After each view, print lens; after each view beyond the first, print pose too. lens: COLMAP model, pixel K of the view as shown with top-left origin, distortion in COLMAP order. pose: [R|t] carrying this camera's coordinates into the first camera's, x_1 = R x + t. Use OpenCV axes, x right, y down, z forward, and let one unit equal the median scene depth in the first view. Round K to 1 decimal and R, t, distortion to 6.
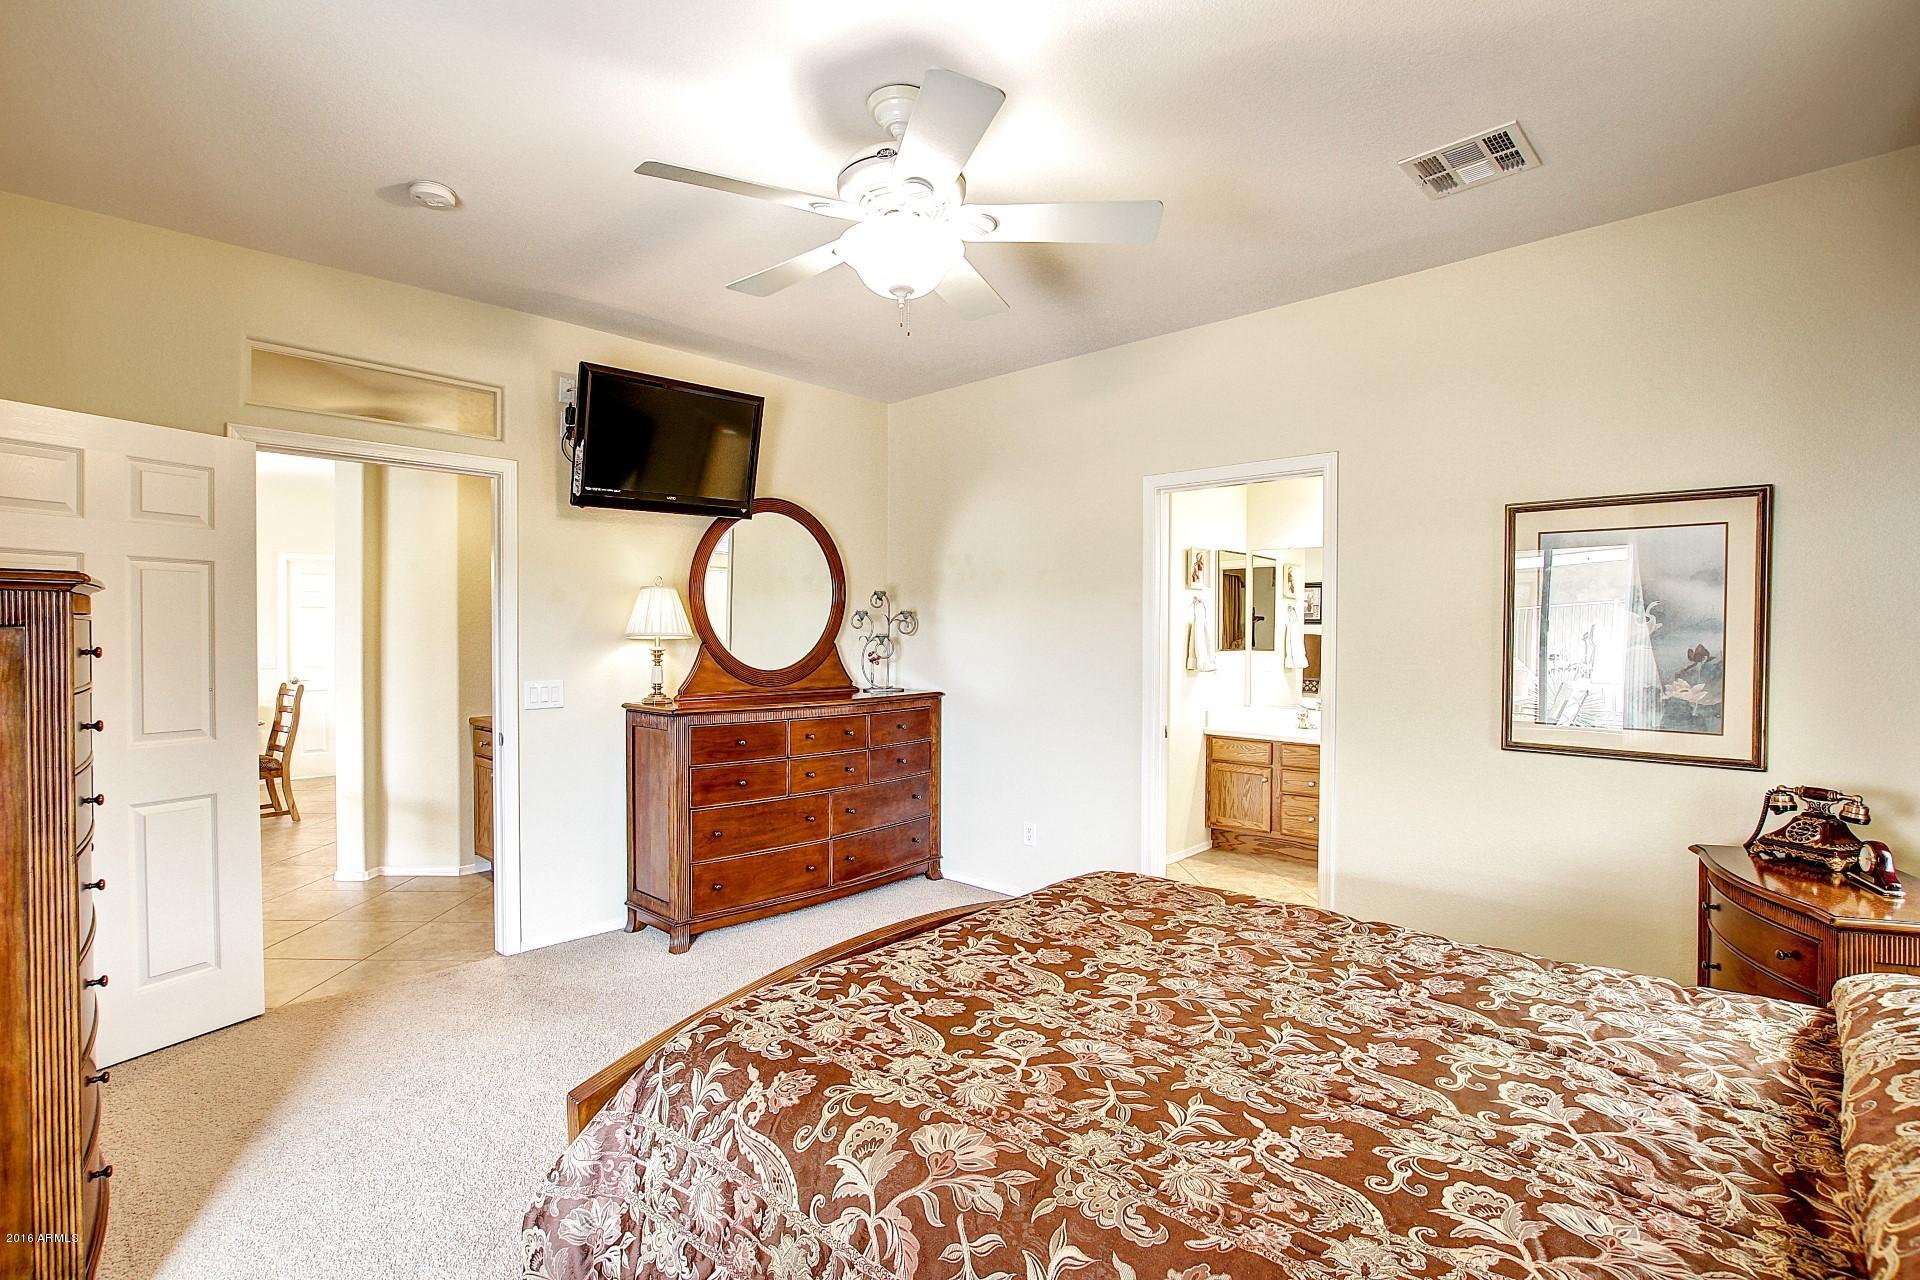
lens RADIAL K [[894.6, 0, 950.6], [0, 894.6, 648.9], [0, 0, 1]] dist [-0.034863, 0.005890]
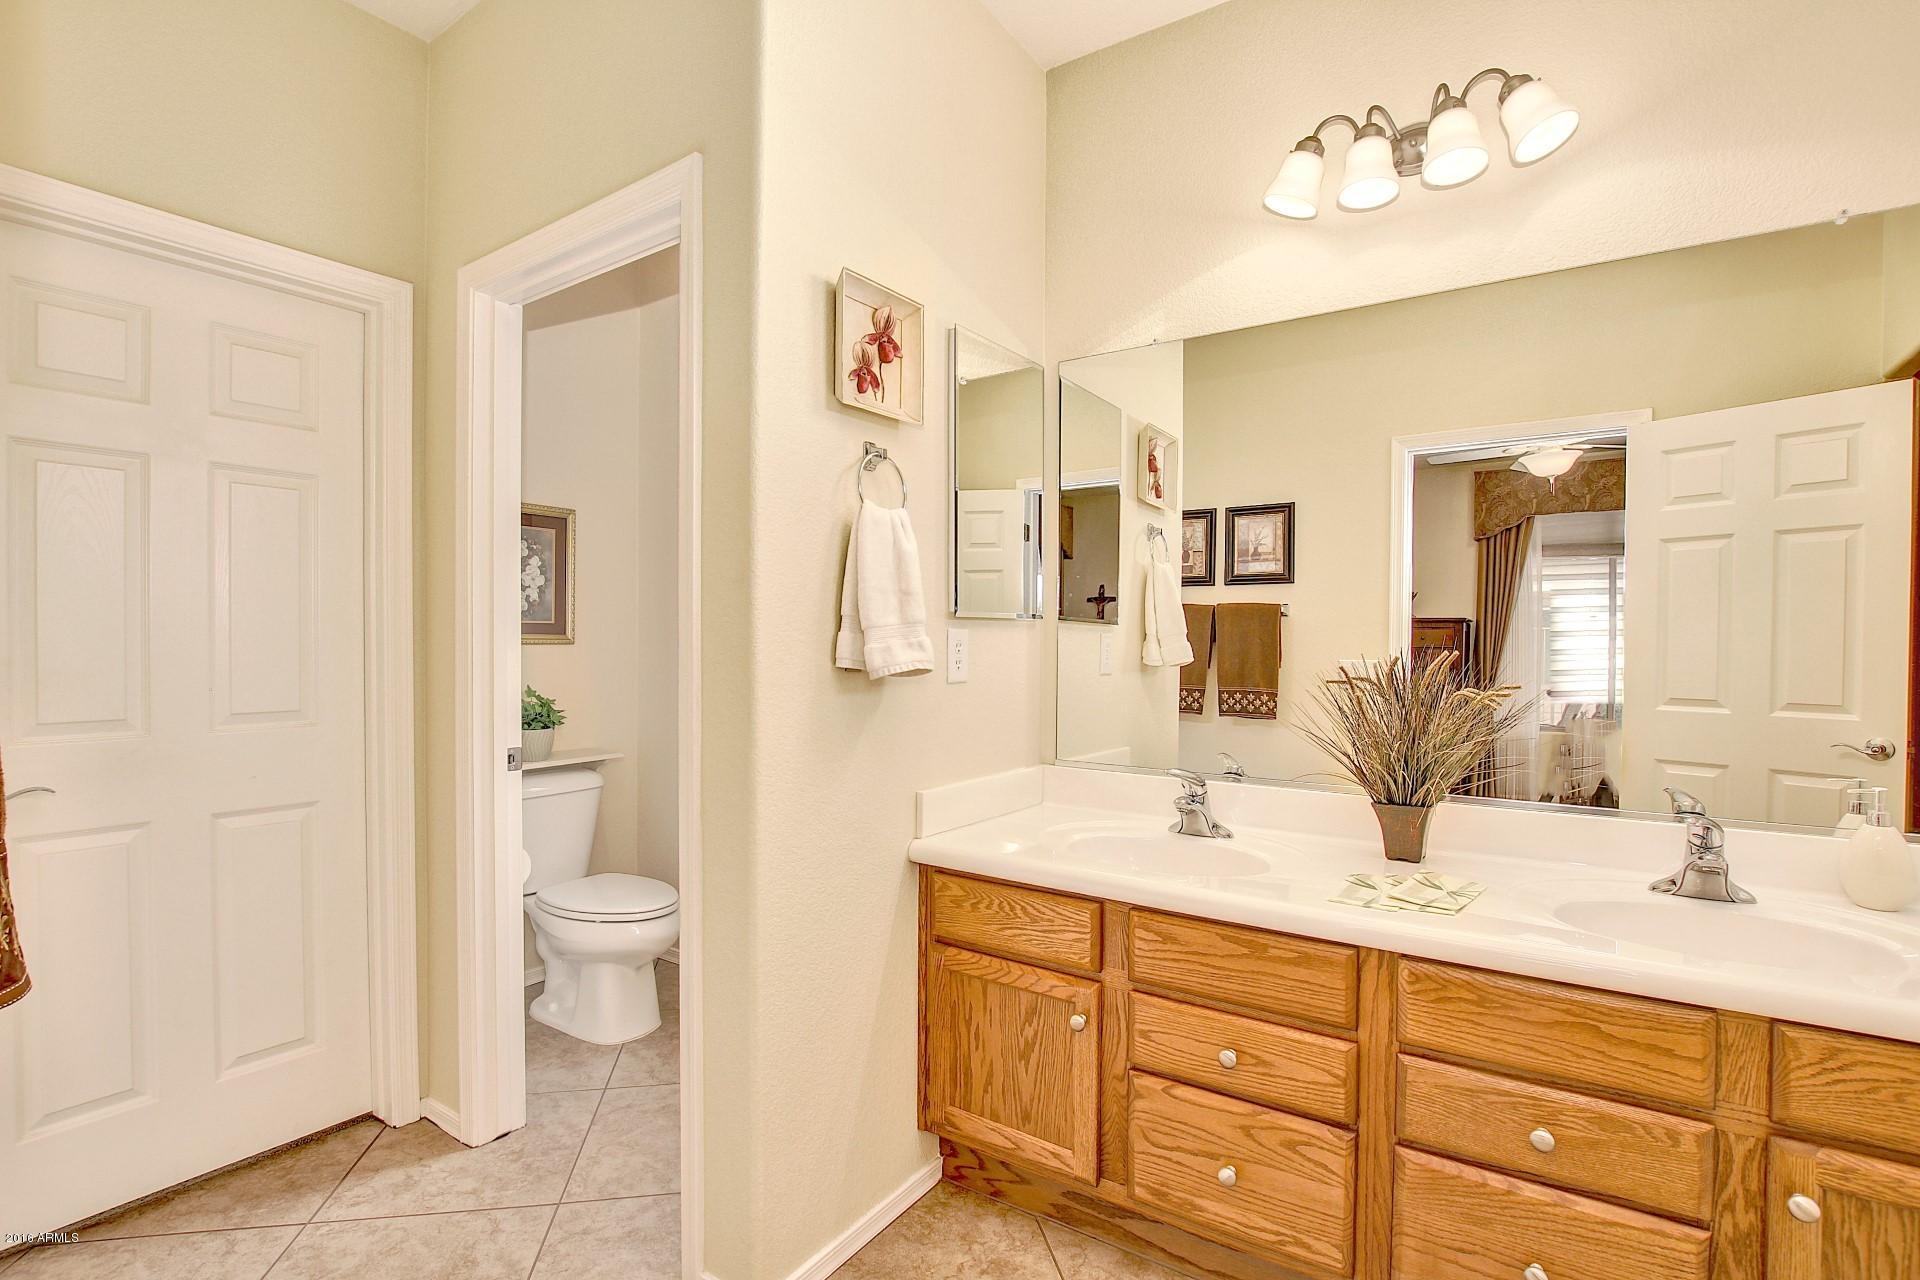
lens RADIAL K [[894.6, 0, 950.6], [0, 894.6, 648.9], [0, 0, 1]] dist [-0.034863, 0.005890]
pose [[0.990331, -0.001916, 0.138714, 0.252571], [0.002305, 0.999994, -0.002639, 0.016507], [-0.138708, 0.002934, 0.990329, 0.664123]]
